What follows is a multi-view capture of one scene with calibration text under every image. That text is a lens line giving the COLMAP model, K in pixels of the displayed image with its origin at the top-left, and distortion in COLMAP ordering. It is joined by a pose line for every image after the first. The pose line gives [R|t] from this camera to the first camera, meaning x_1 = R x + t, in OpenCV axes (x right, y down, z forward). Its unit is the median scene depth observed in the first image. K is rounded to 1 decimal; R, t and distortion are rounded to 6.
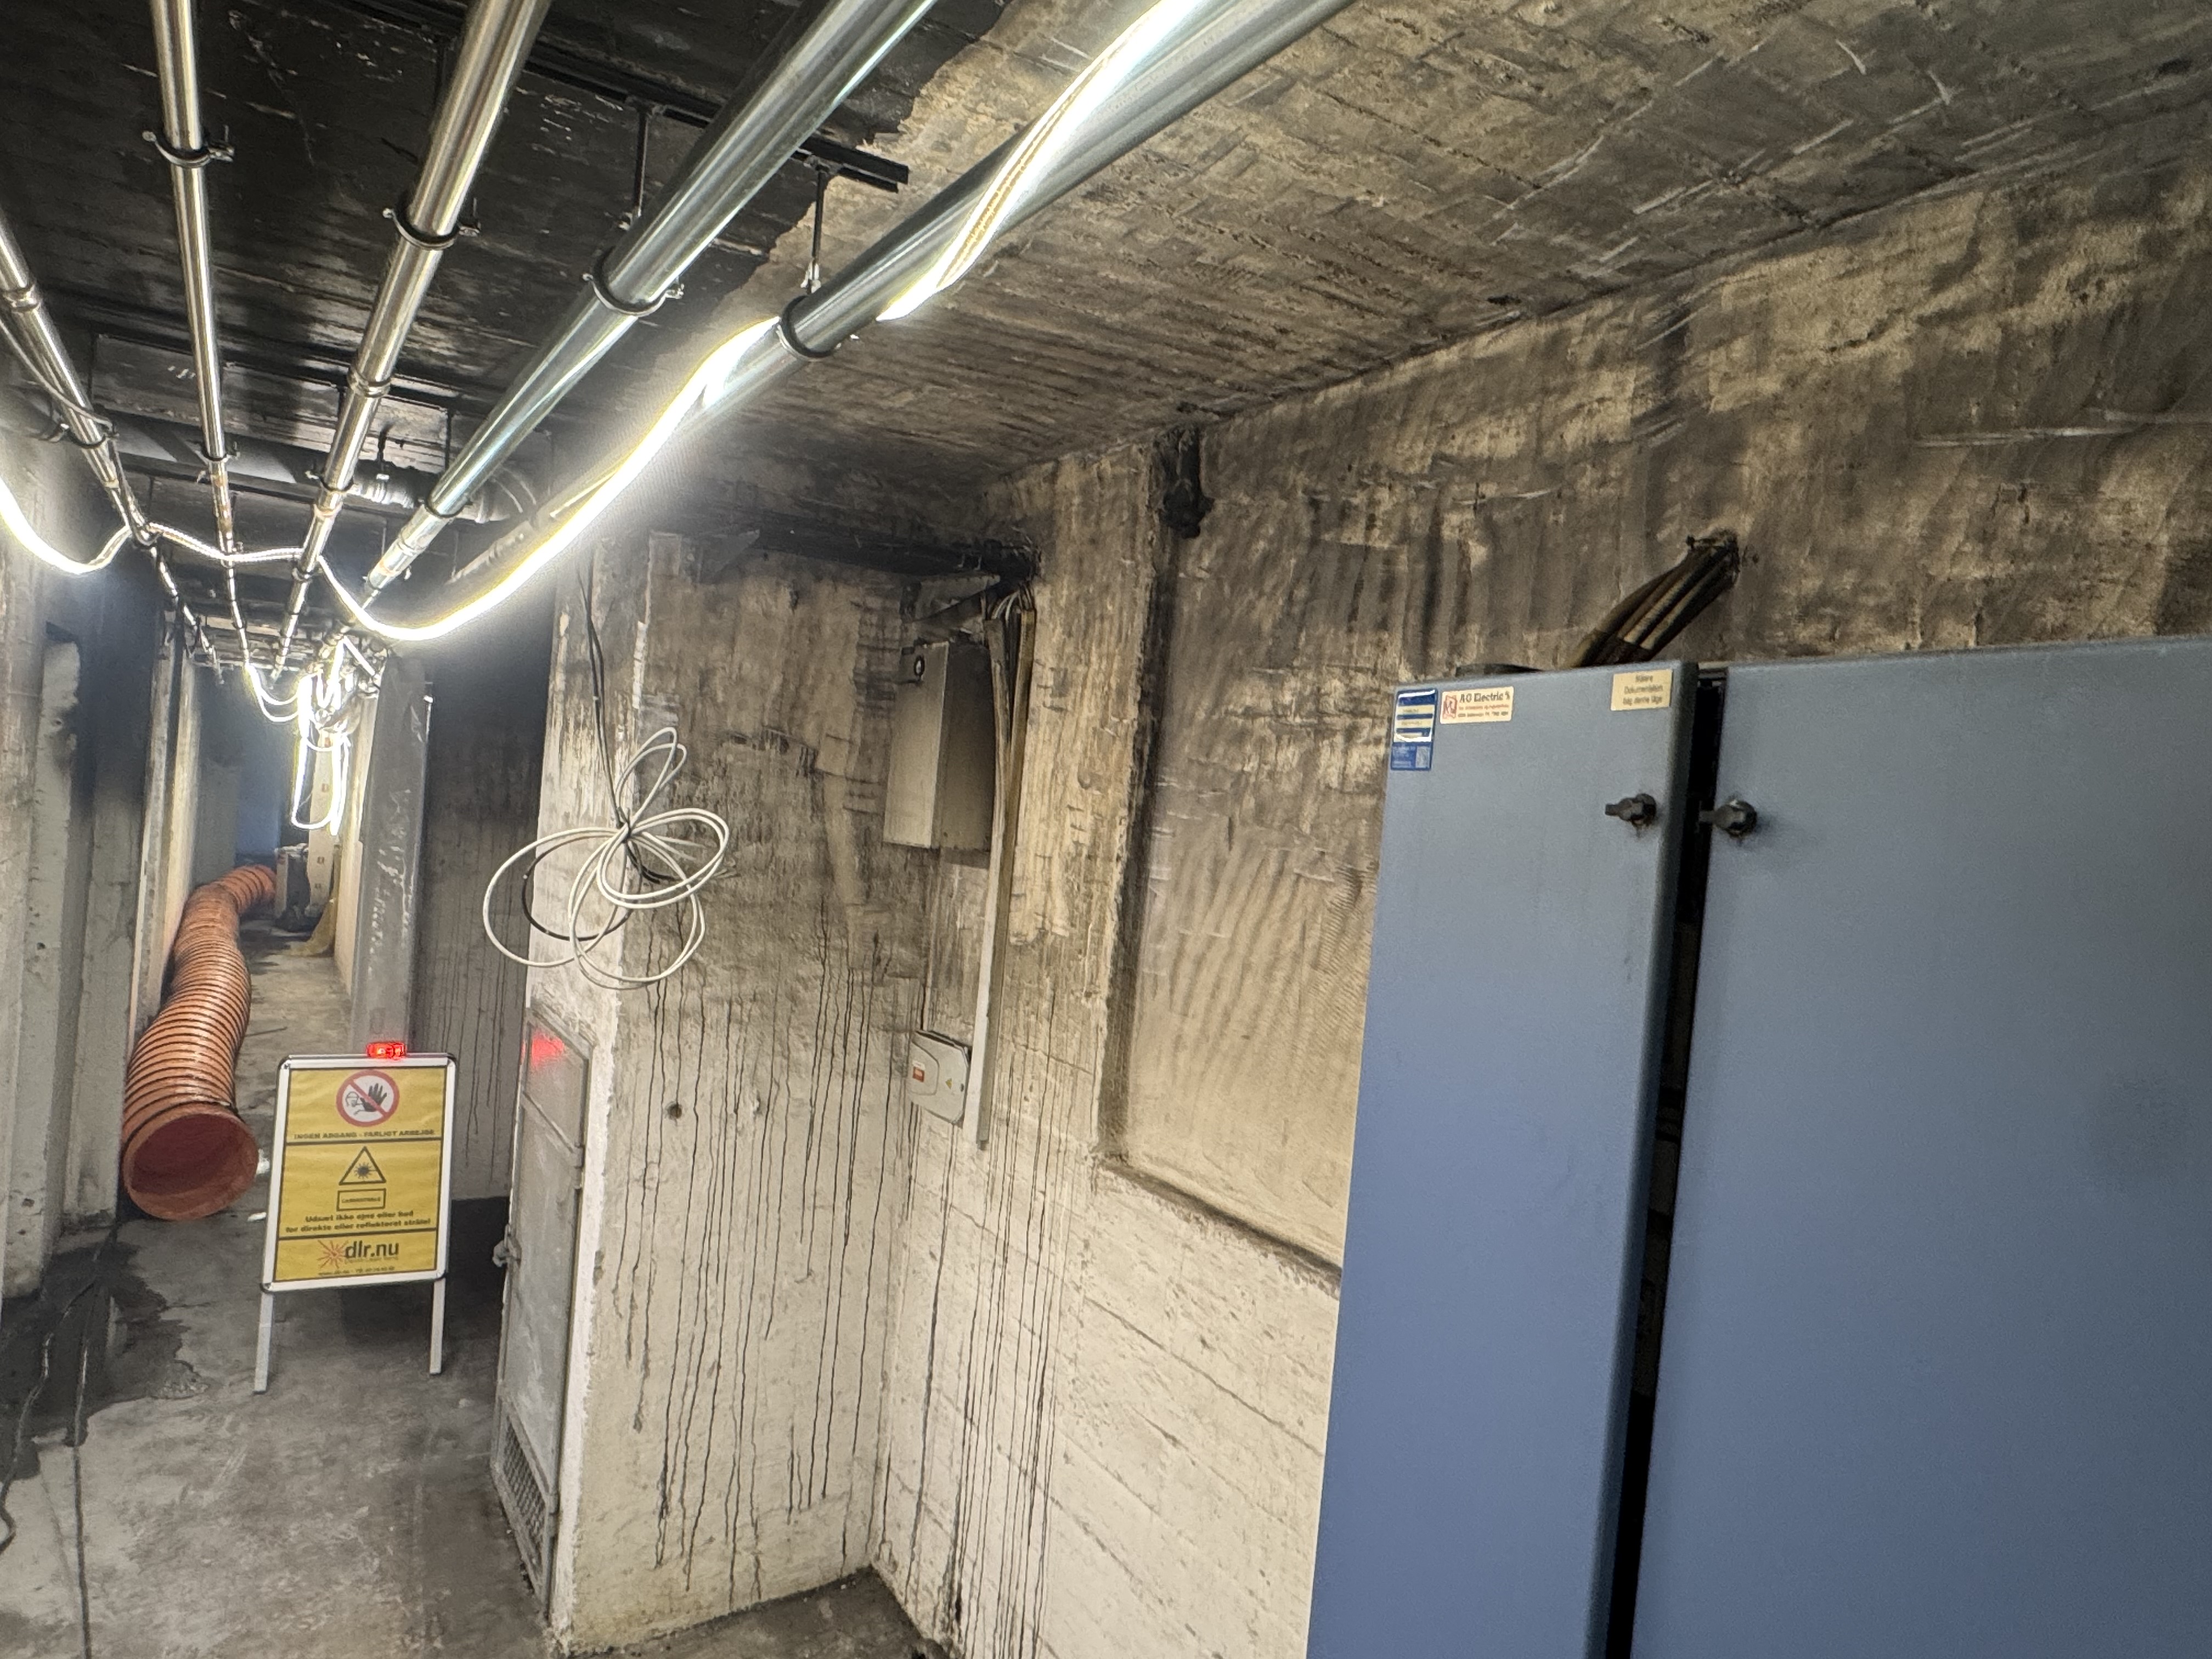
lens RADIAL K [[1412.7, 0, 1106.0], [0, 1412.7, 829.5], [0, 0, 1]] dist [-0.000138, -0.002863]
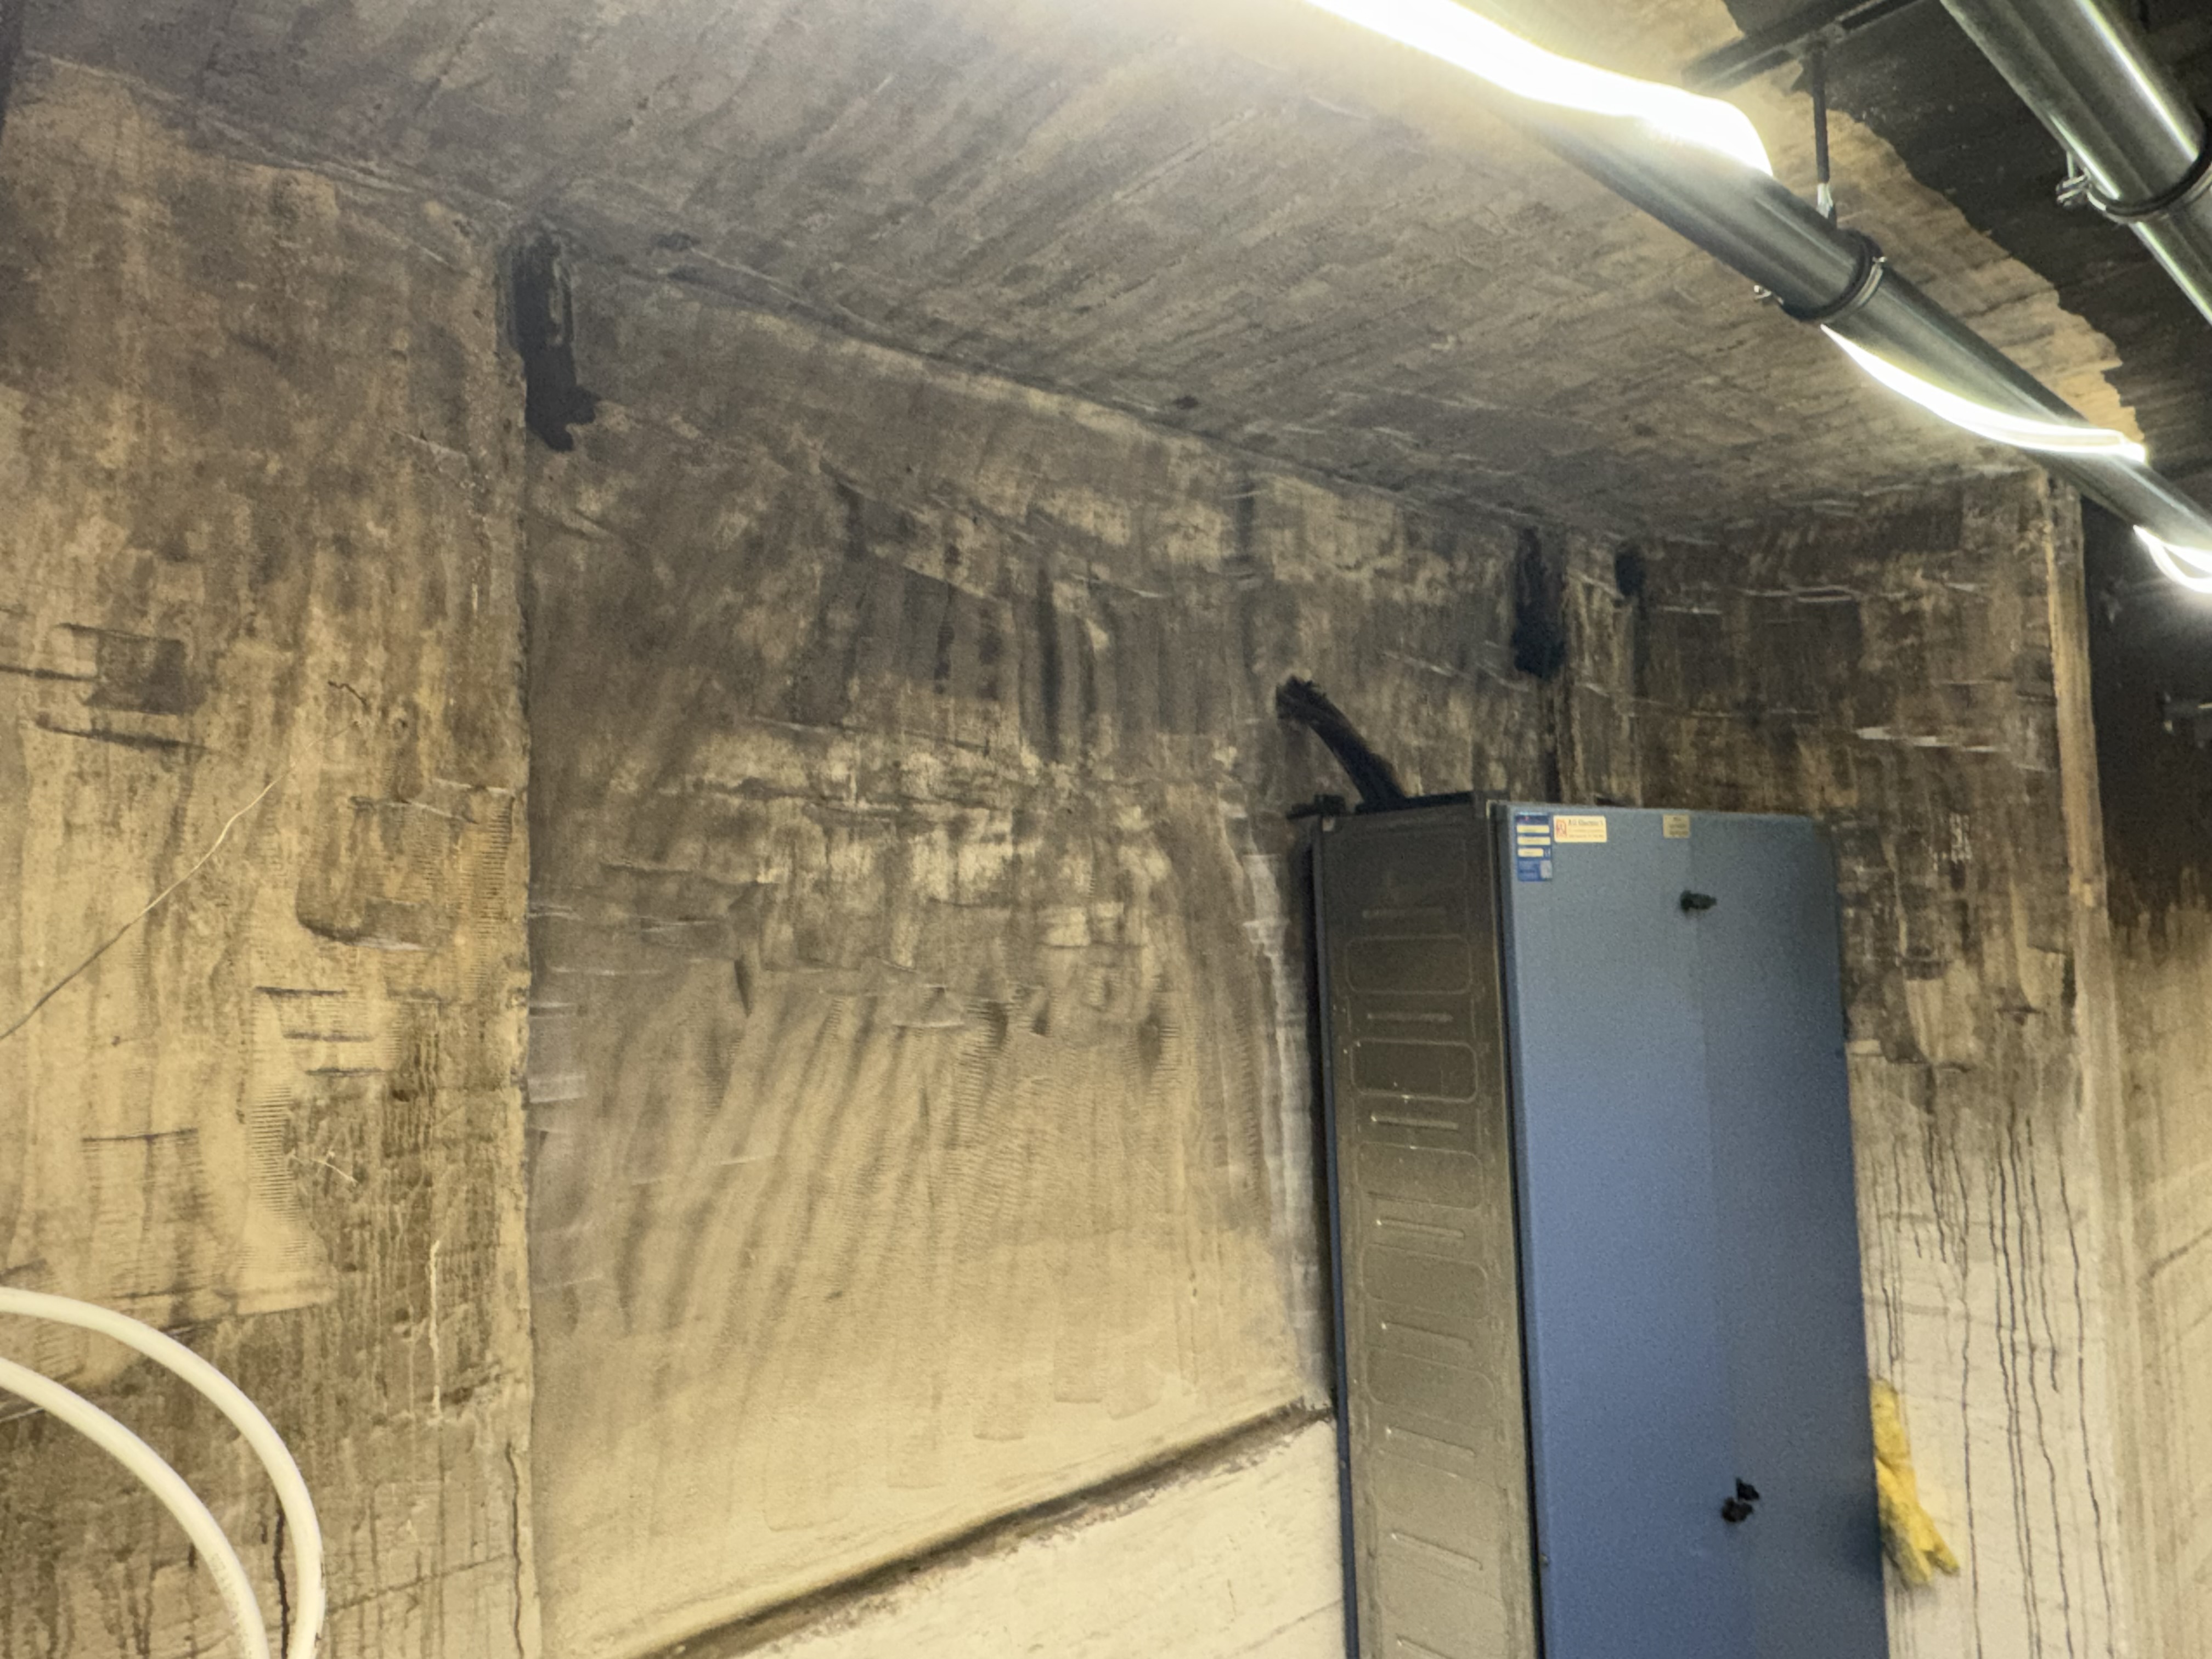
lens RADIAL K [[1383.0, 0, 1106.0], [0, 1383.0, 829.5], [0, 0, 1]] dist [-0.042055, 0.051303]
pose [[-0.172722, -0.015870, 0.984843, -0.587026], [0.028722, 0.999364, 0.021141, -0.082137], [-0.984552, 0.031938, -0.172157, 1.072106]]
